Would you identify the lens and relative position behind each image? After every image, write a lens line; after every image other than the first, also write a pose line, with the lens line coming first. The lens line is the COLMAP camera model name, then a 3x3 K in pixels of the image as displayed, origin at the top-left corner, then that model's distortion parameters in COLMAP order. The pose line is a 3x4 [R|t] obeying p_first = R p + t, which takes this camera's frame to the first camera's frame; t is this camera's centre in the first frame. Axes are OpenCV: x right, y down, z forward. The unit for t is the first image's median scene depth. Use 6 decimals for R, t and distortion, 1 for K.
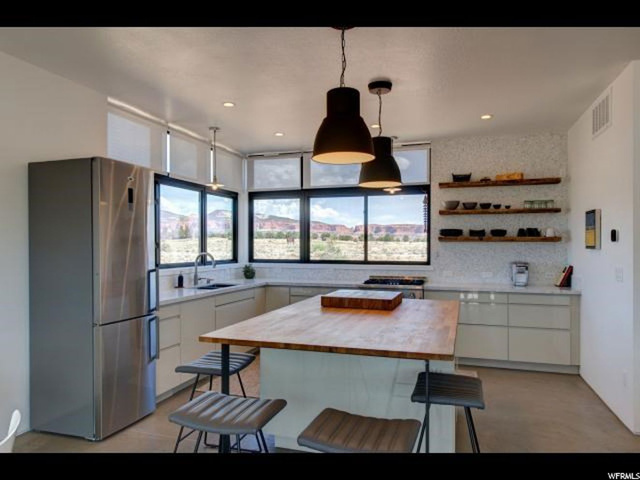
lens RADIAL K [[438.1, 0, 320.5], [0, 438.1, 241.5], [0, 0, 1]] dist [0.001570, -0.008148]
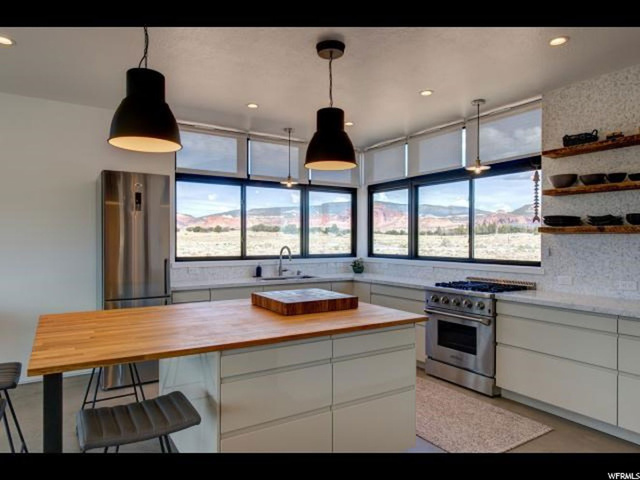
lens RADIAL K [[421.0, 0, 321.5], [0, 421.0, 241.4], [0, 0, 1]] dist [0.050961, -0.001861]
pose [[0.779917, 0.000734, -0.625883, 0.422278], [0.005250, 0.999956, 0.007715, 0.004967], [0.625861, -0.009303, 0.779879, 0.228918]]
